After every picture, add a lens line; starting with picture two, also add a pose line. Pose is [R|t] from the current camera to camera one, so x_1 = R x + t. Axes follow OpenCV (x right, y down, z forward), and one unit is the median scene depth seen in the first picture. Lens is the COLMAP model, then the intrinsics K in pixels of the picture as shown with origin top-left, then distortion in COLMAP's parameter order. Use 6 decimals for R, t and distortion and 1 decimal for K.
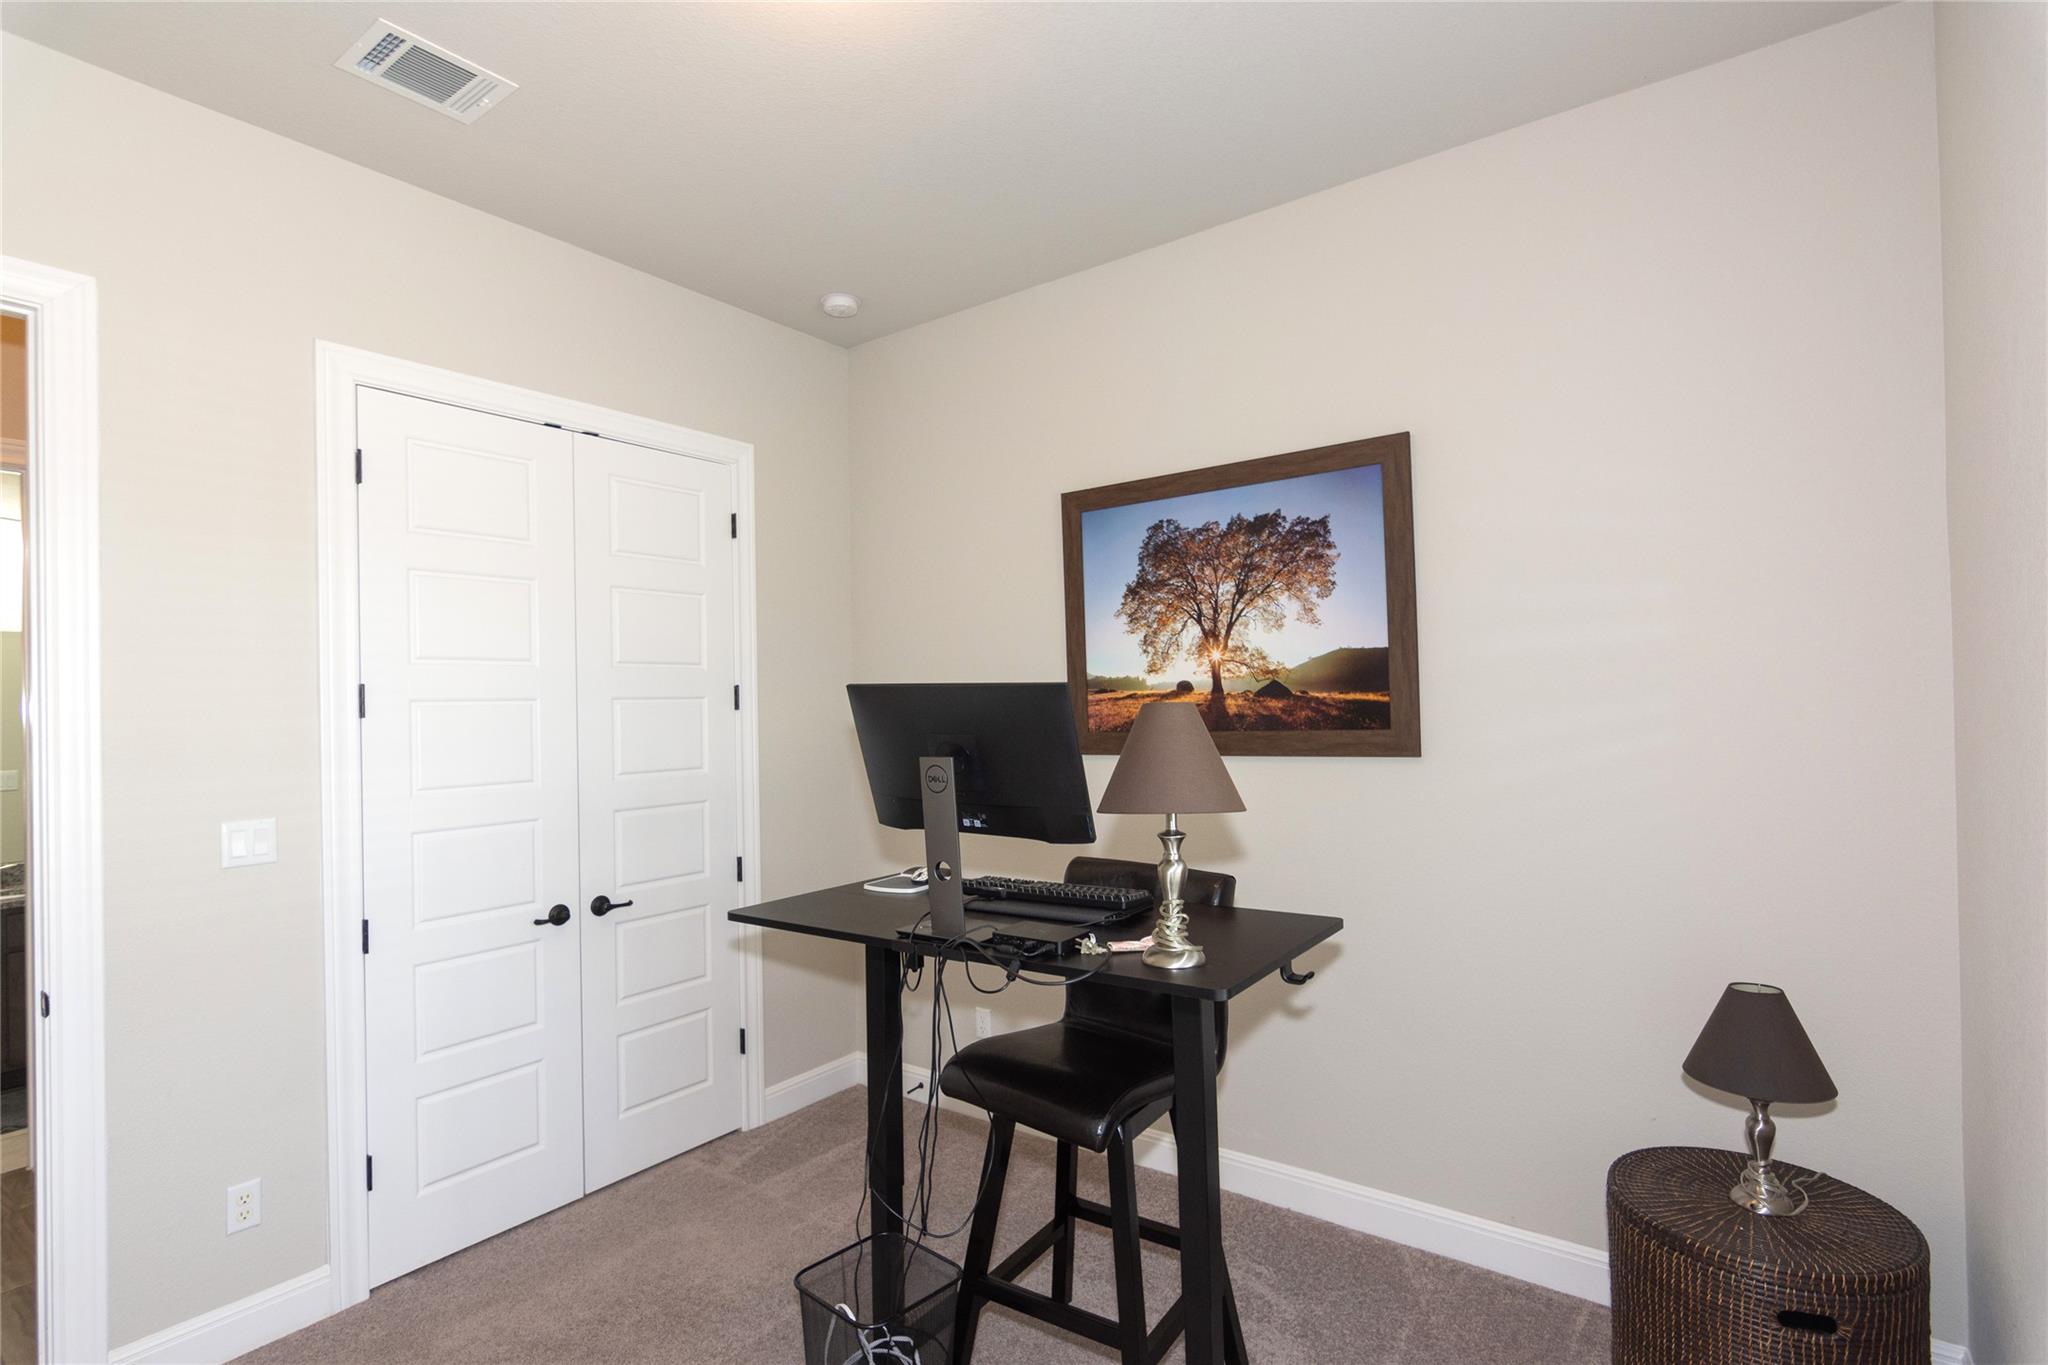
lens RADIAL K [[1004.2, 0, 1024.0], [0, 1004.2, 682.5], [0, 0, 1]] dist [-0.027611, 0.000103]
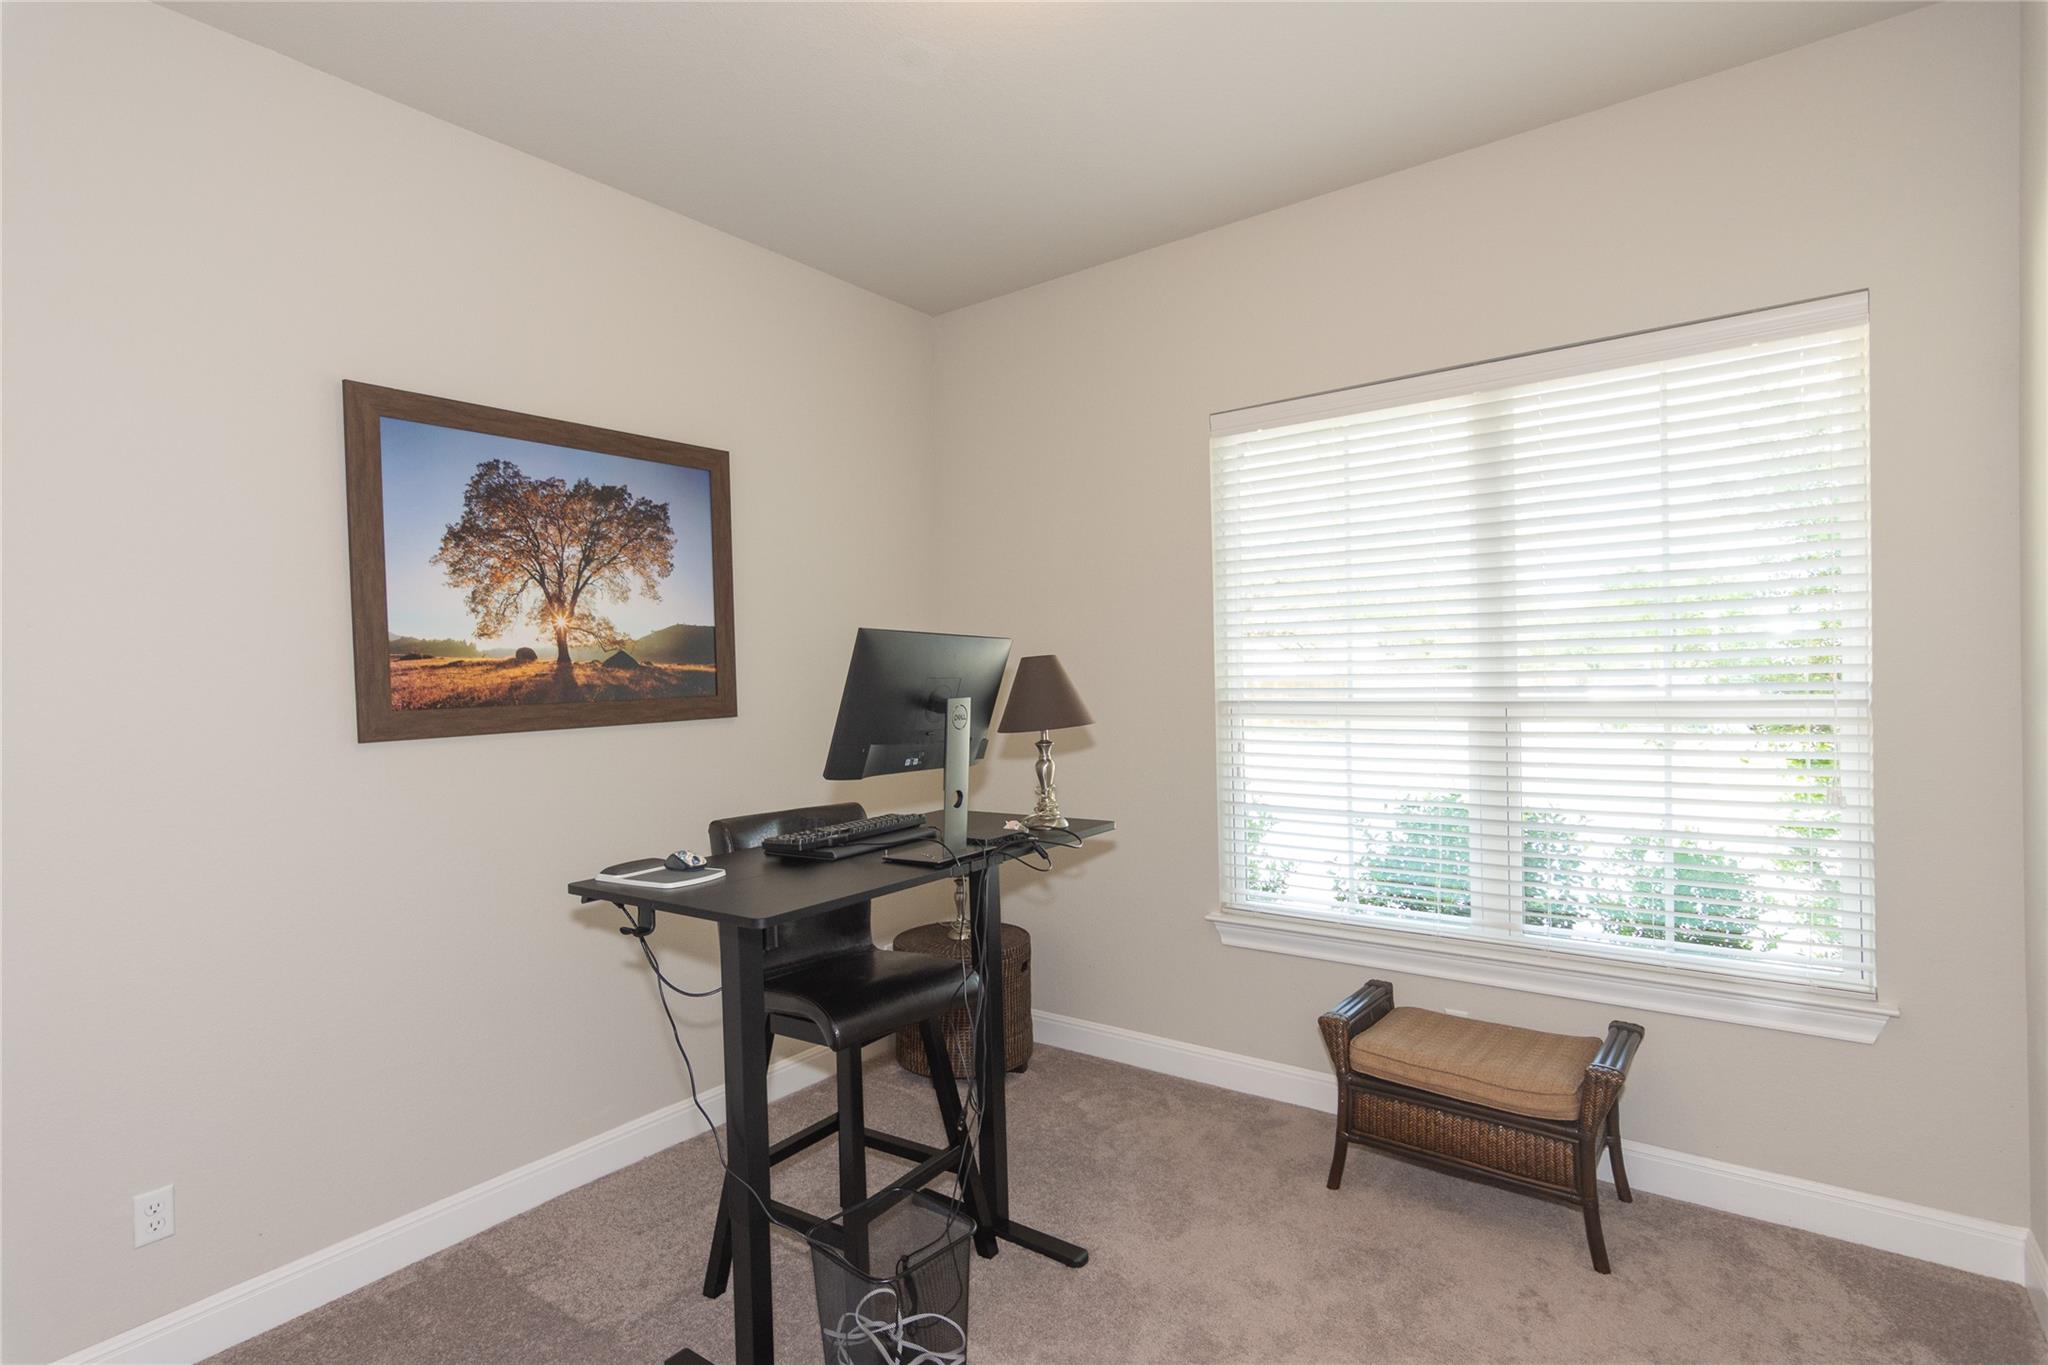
lens RADIAL K [[990.1, 0, 1016.8], [0, 990.1, 691.2], [0, 0, 1]] dist [-0.002343, 0.001379]
pose [[-0.000091, 0.005410, 0.999985, -0.739748], [0.007575, 0.999957, -0.005409, 0.046195], [-0.999971, 0.007574, -0.000132, 0.581320]]
